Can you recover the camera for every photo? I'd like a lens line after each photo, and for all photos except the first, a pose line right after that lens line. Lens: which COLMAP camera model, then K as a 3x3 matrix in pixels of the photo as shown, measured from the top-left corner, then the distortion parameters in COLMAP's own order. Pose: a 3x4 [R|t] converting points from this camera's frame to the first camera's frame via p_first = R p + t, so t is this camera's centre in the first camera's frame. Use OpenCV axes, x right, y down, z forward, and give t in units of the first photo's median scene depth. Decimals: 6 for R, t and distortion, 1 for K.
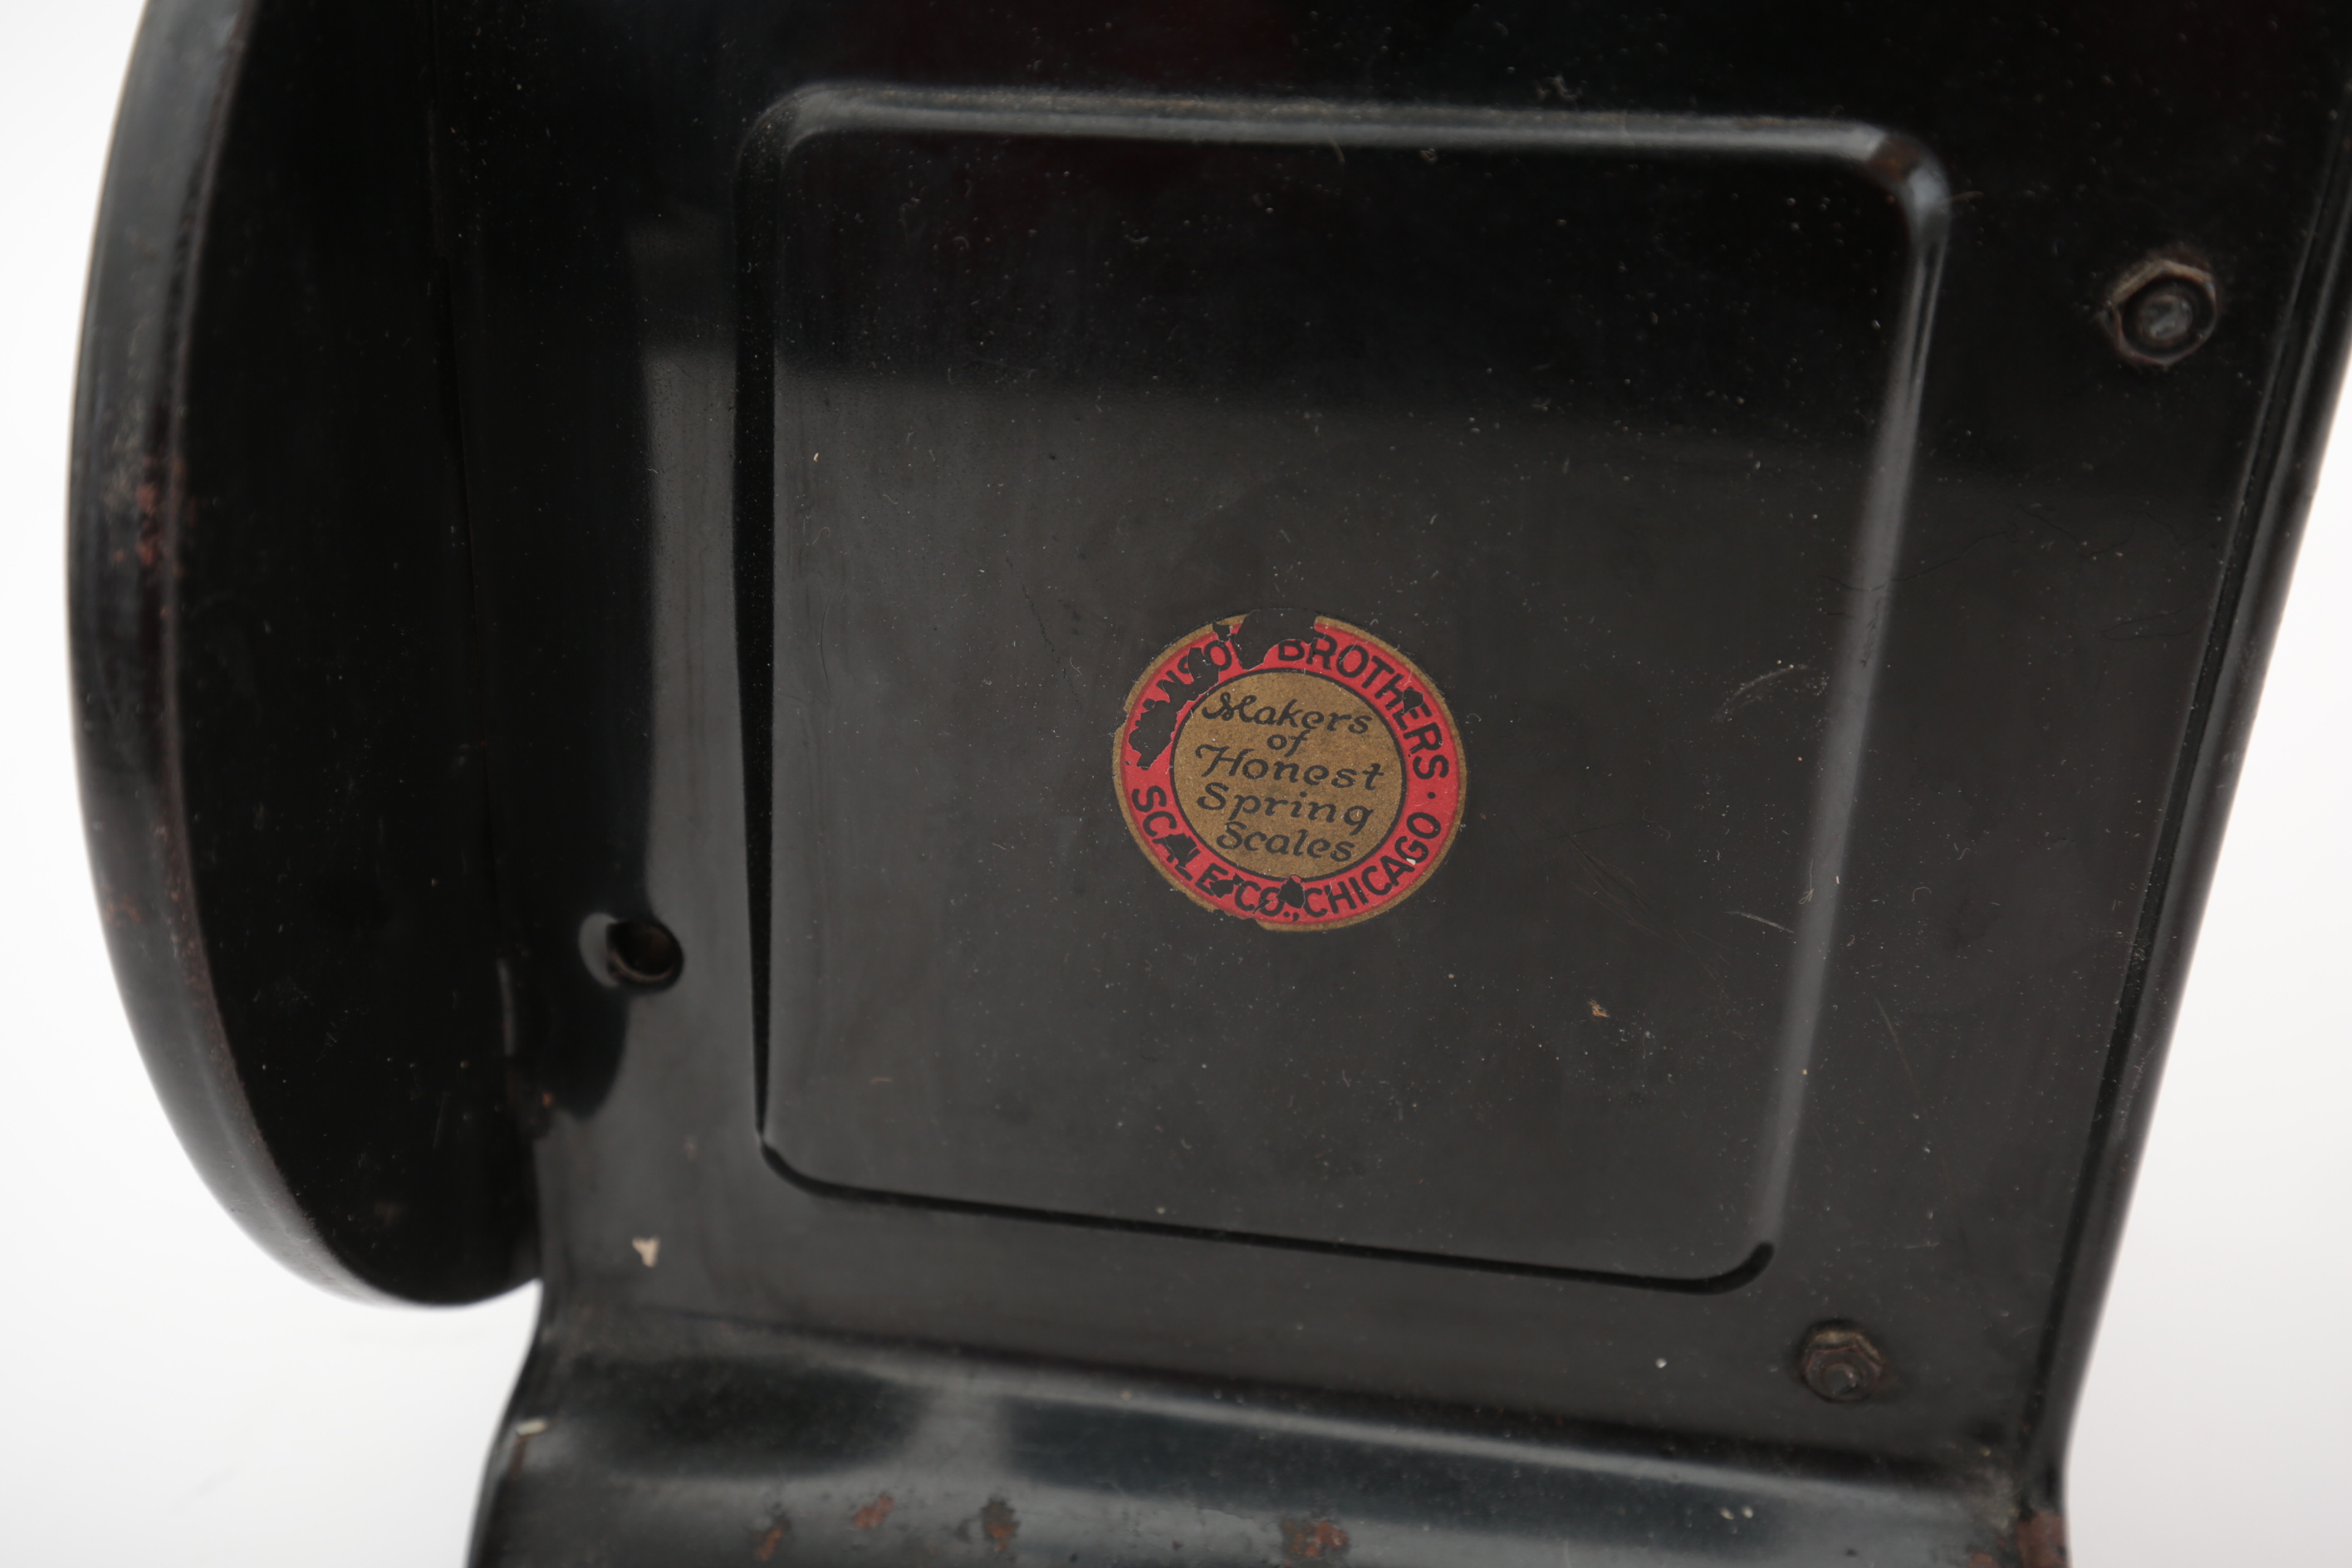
lens RADIAL K [[2199.9, 0, 1176.0], [0, 2199.9, 784.0], [0, 0, 1]] dist [0.011806, 0.009373]
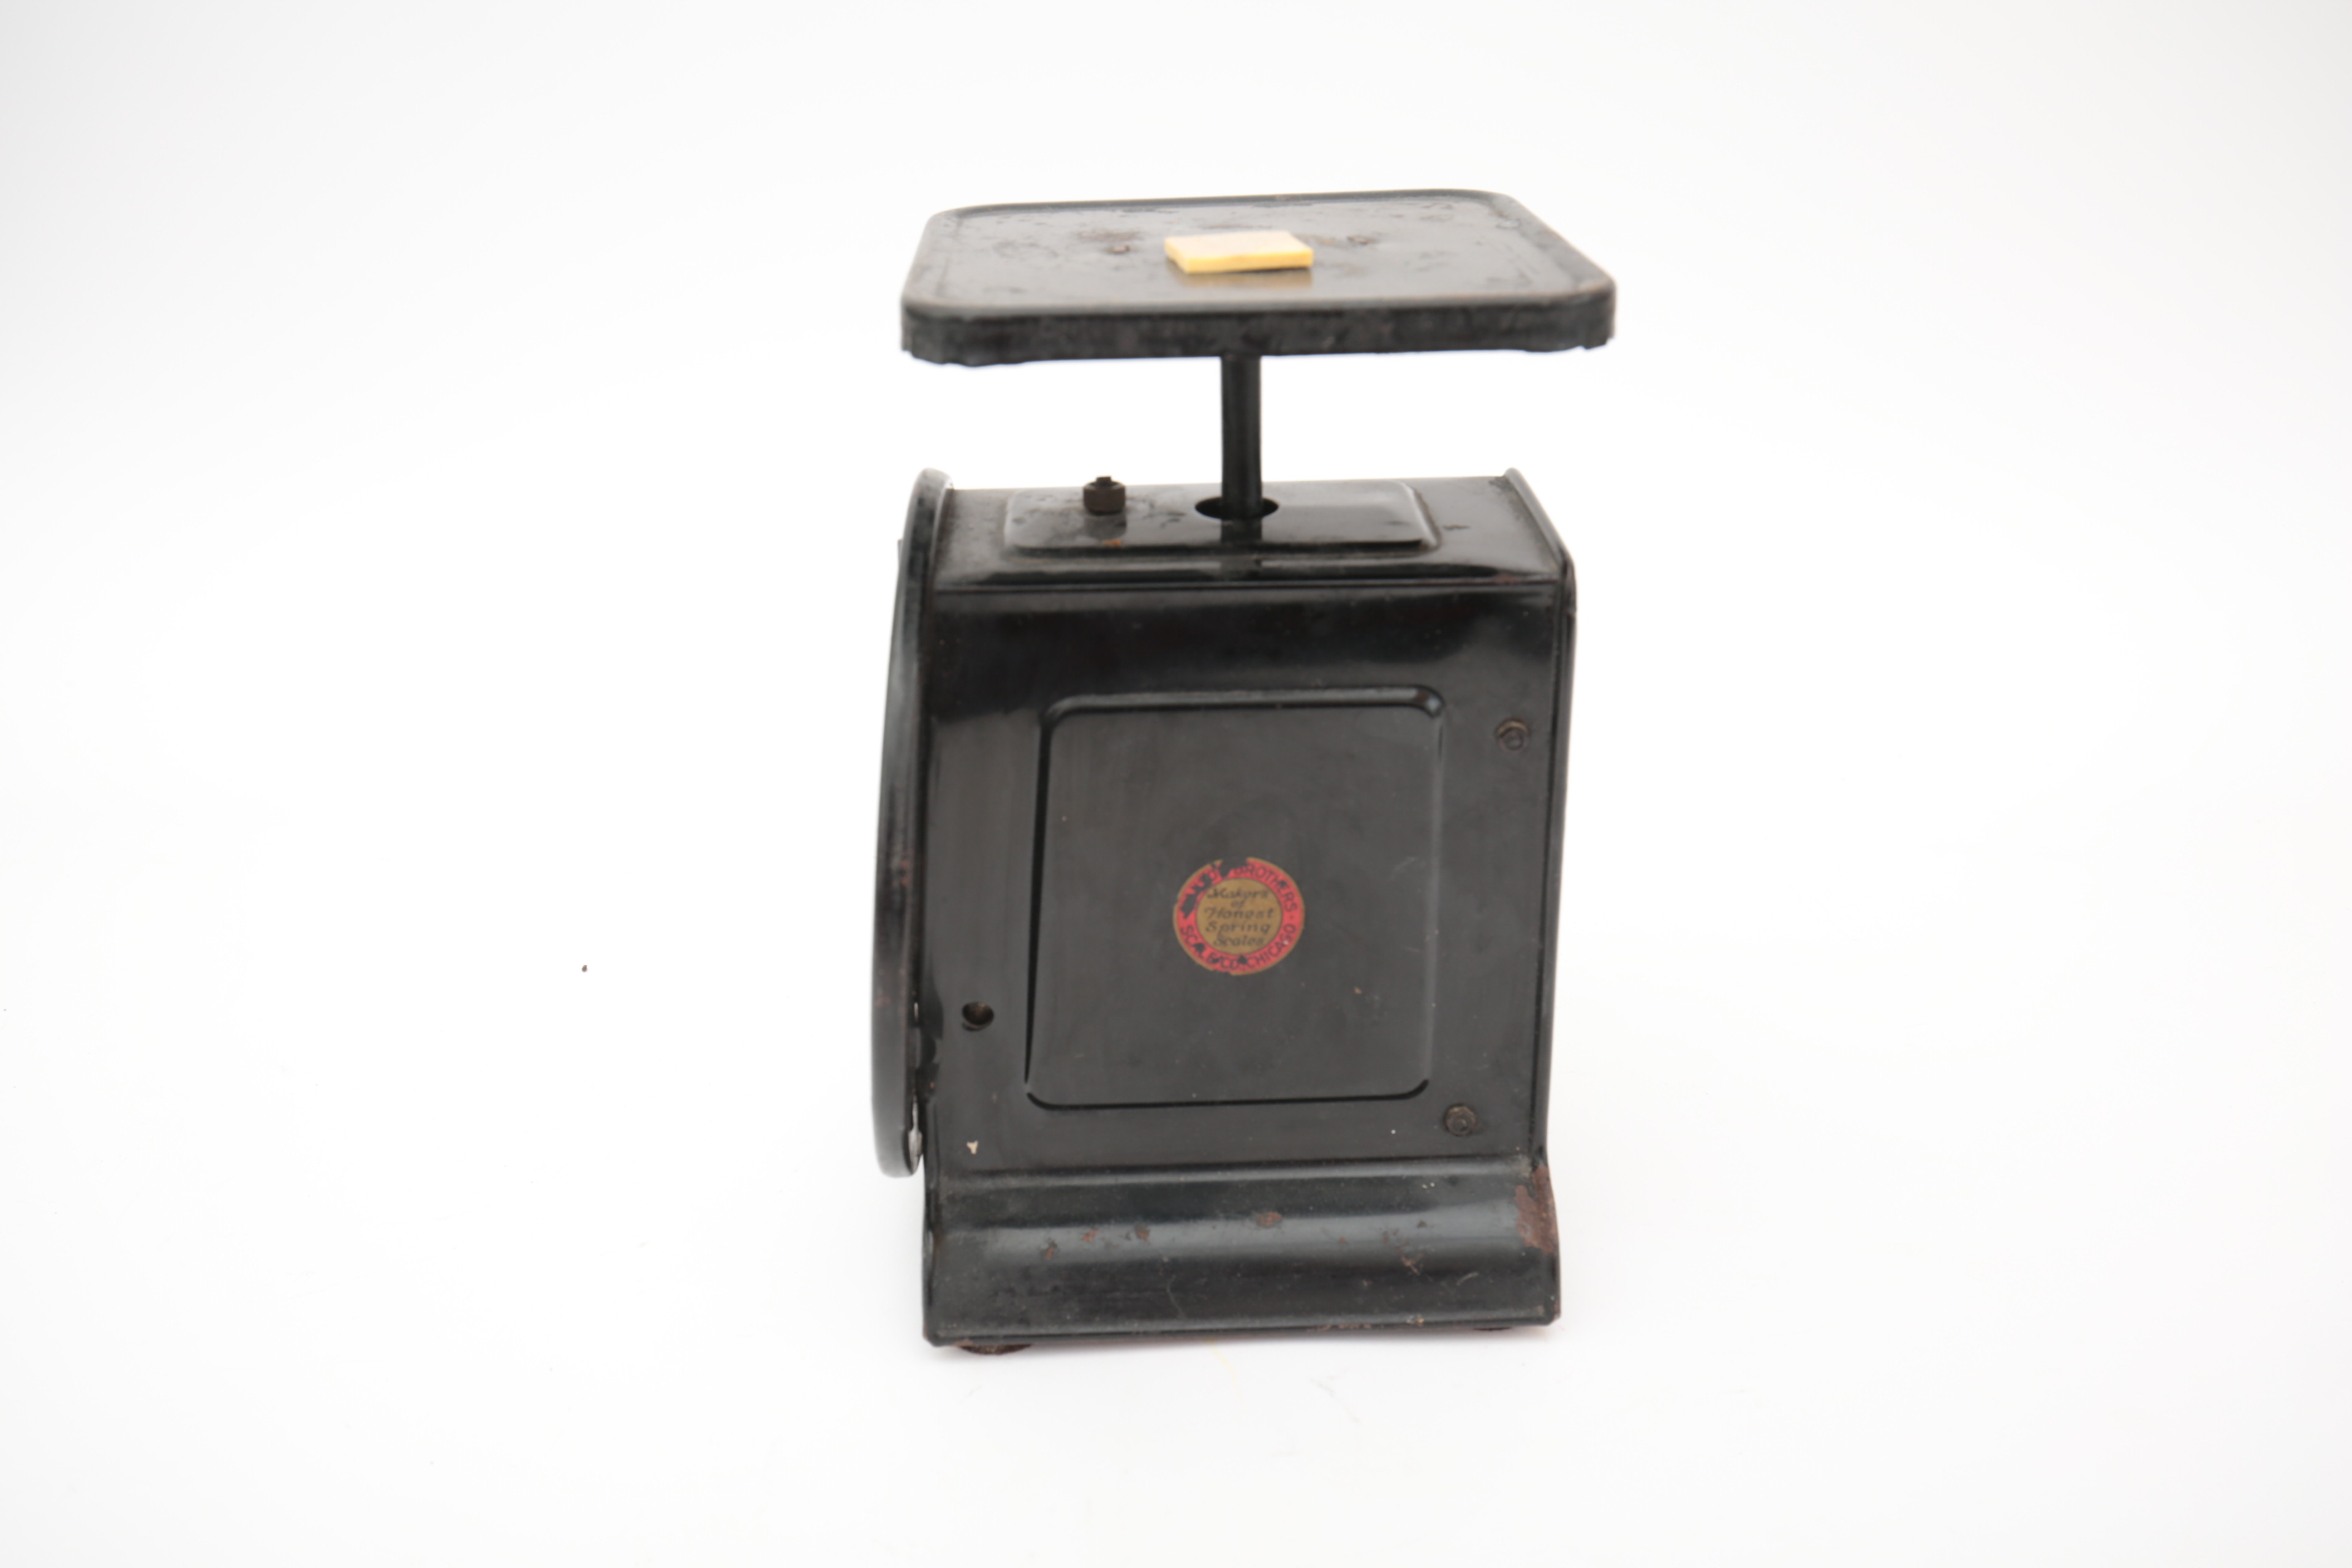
lens RADIAL K [[2199.9, 0, 1176.0], [0, 2199.9, 784.0], [0, 0, 1]] dist [0.011806, 0.009373]
pose [[0.980394, -0.095842, 0.172166, -0.477397], [0.107982, 0.992182, -0.062573, -0.003701], [-0.164823, 0.079937, 0.983079, -1.672323]]
